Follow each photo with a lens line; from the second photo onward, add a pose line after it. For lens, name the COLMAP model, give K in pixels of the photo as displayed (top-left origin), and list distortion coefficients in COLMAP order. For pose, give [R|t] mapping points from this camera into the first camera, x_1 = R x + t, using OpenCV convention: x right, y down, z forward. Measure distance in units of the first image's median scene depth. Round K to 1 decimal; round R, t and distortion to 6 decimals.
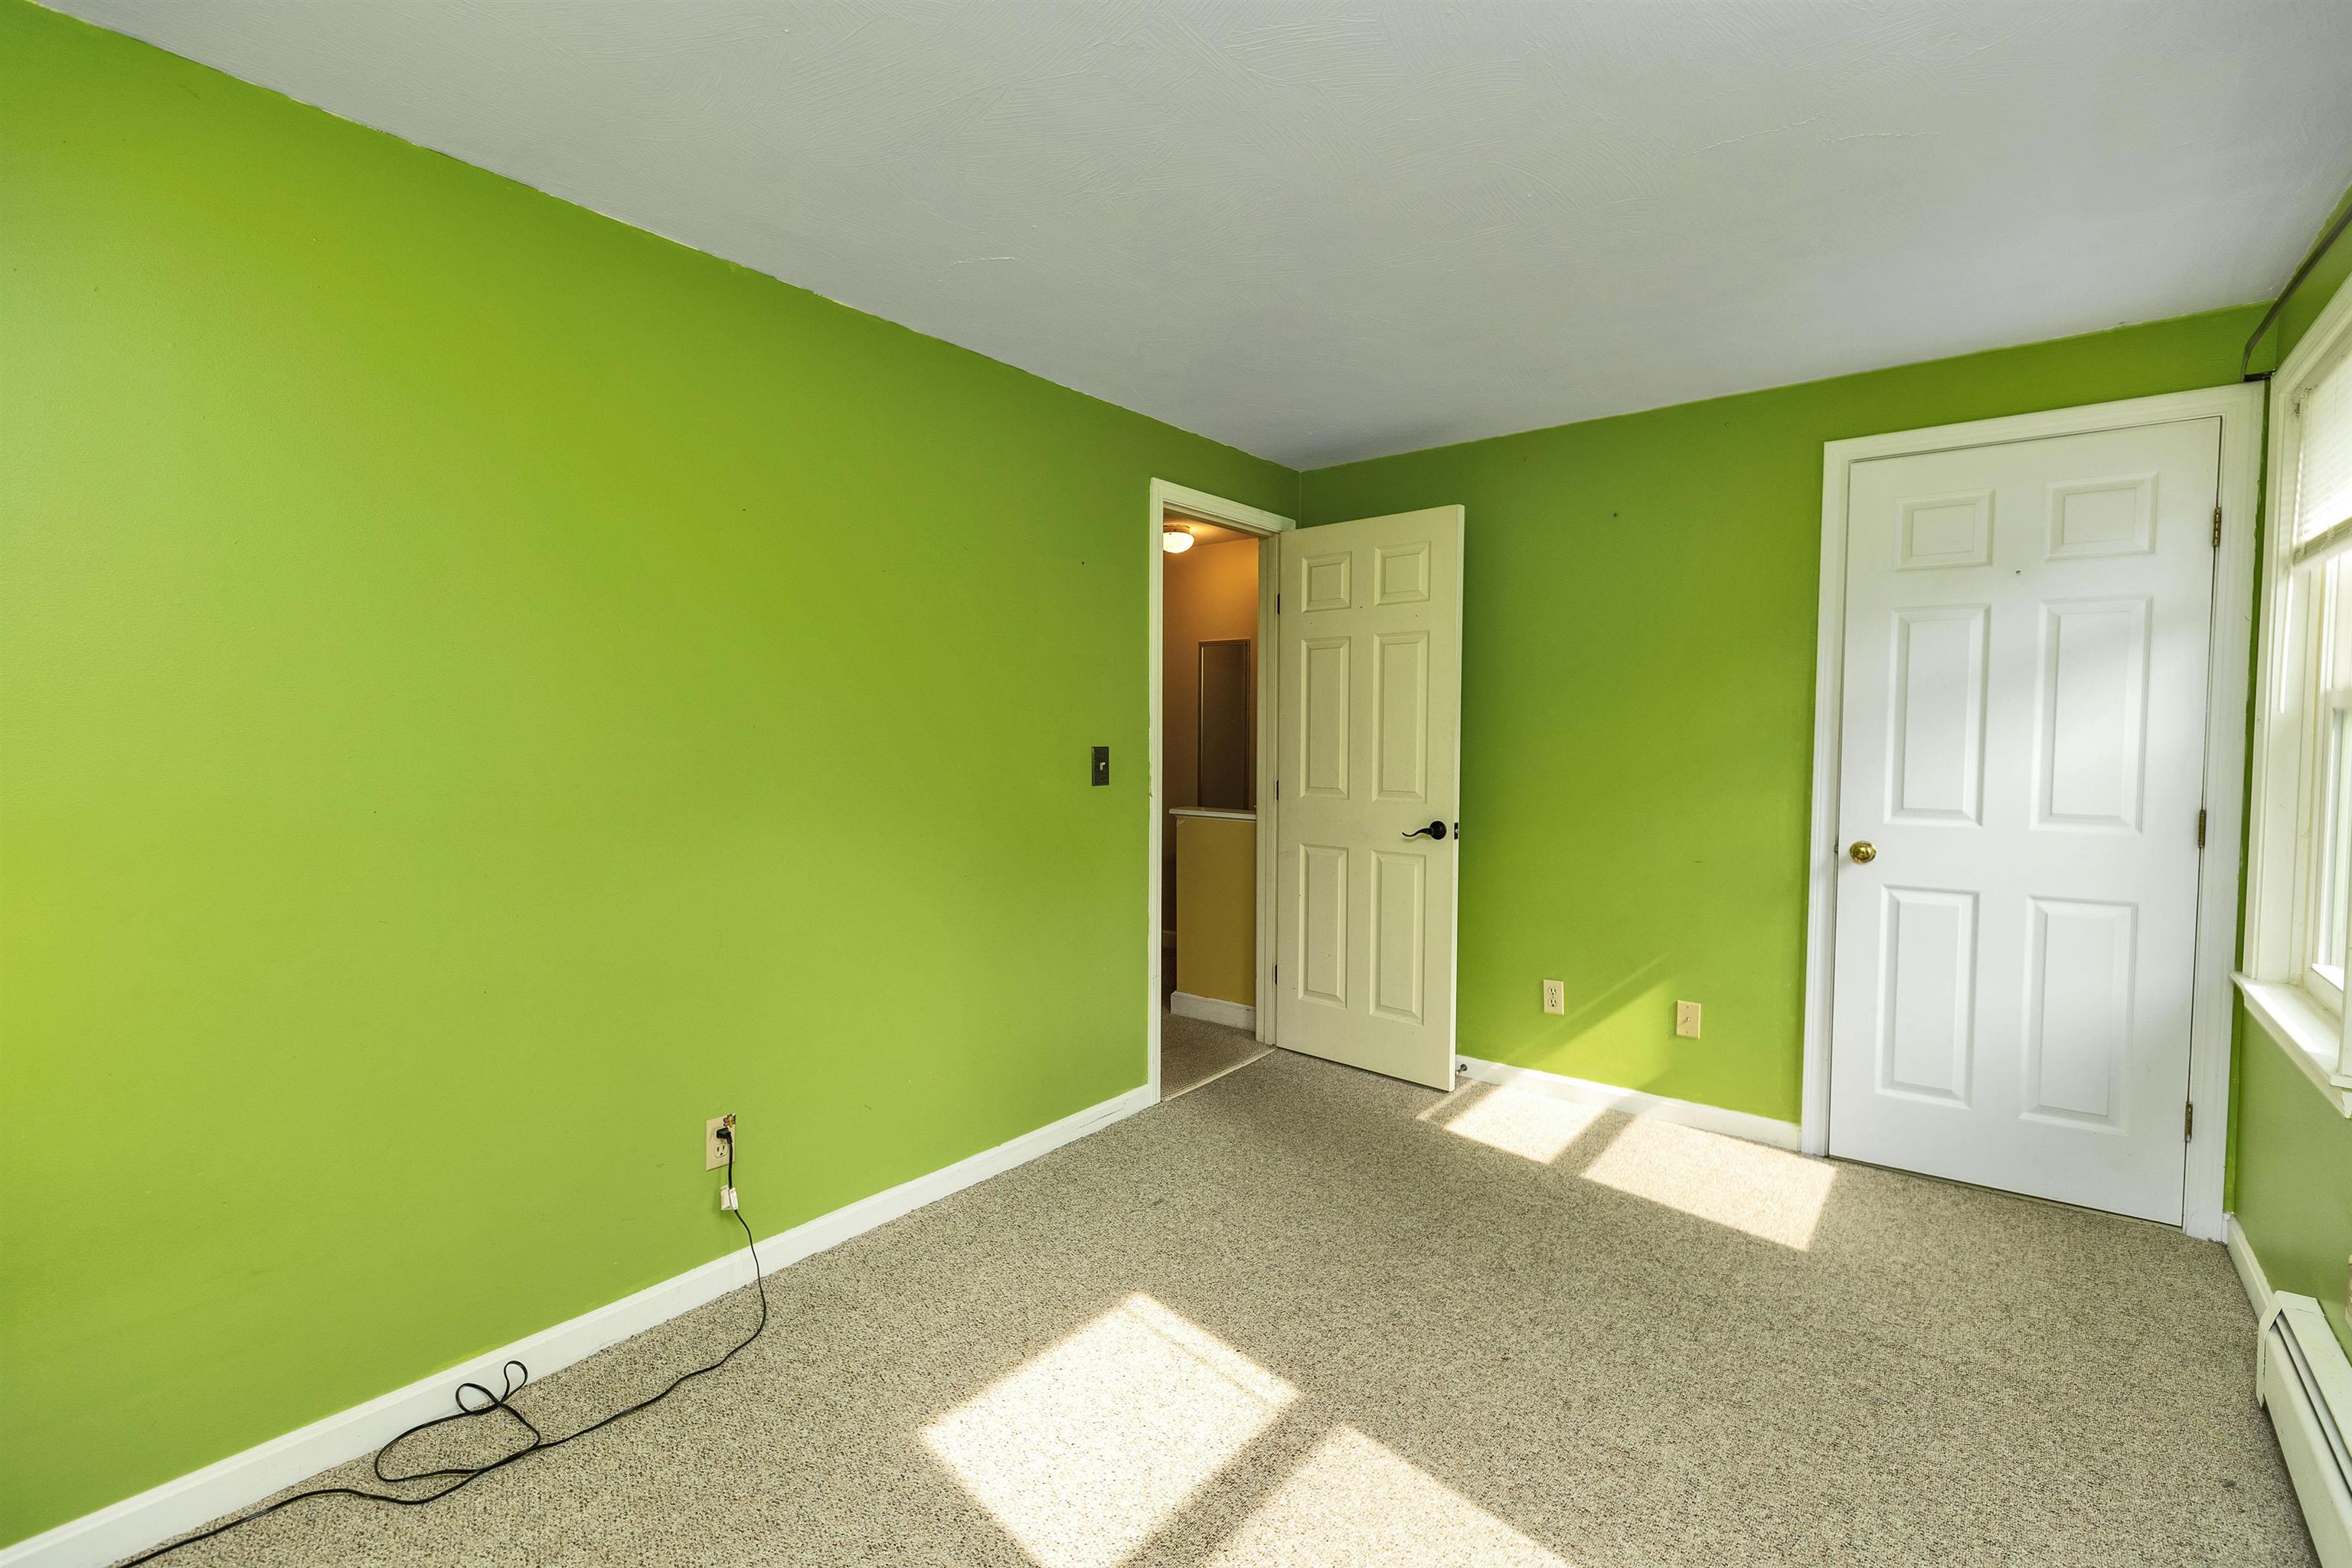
lens RADIAL K [[1056.5, 0, 1188.5], [0, 1056.5, 782.2], [0, 0, 1]] dist [0.006680, -0.001088]
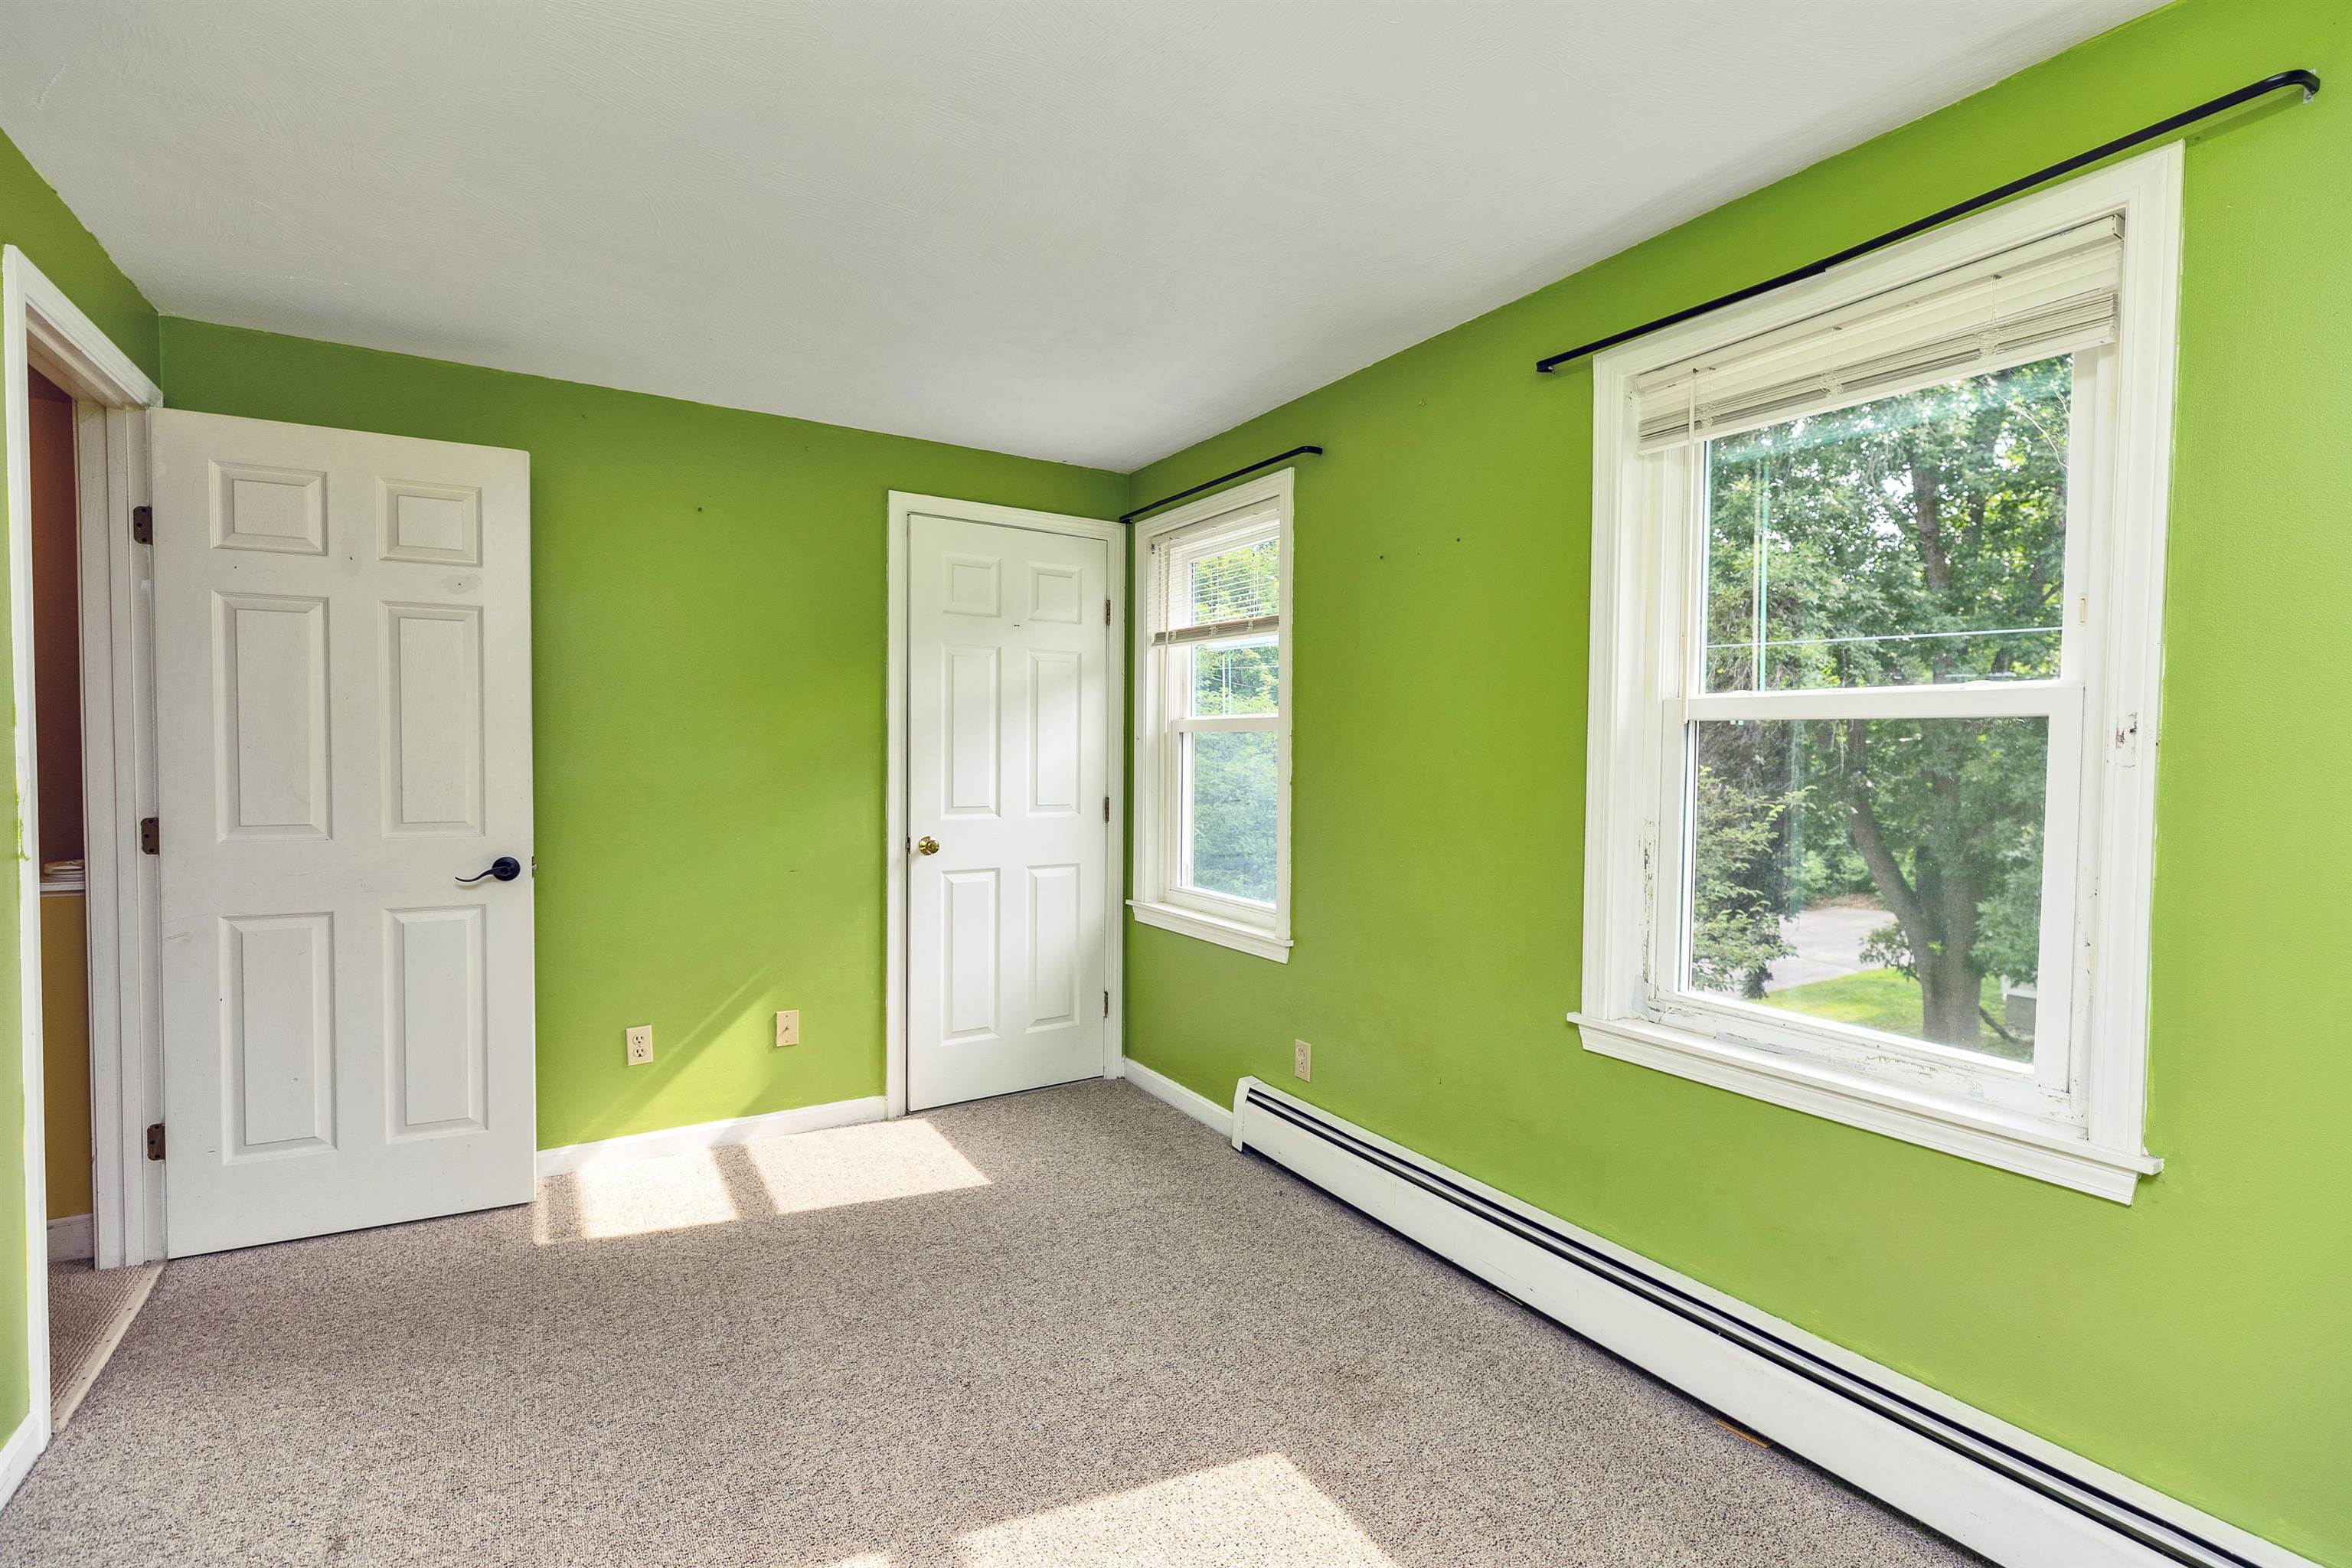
lens RADIAL K [[1056.5, 0, 1191.8], [0, 1056.5, 786.1], [0, 0, 1]] dist [0.006680, -0.001088]
pose [[0.349677, -0.032423, 0.936309, -0.349573], [0.037762, 0.999077, 0.020494, -0.013028], [-0.936109, 0.028190, 0.350578, 0.298446]]
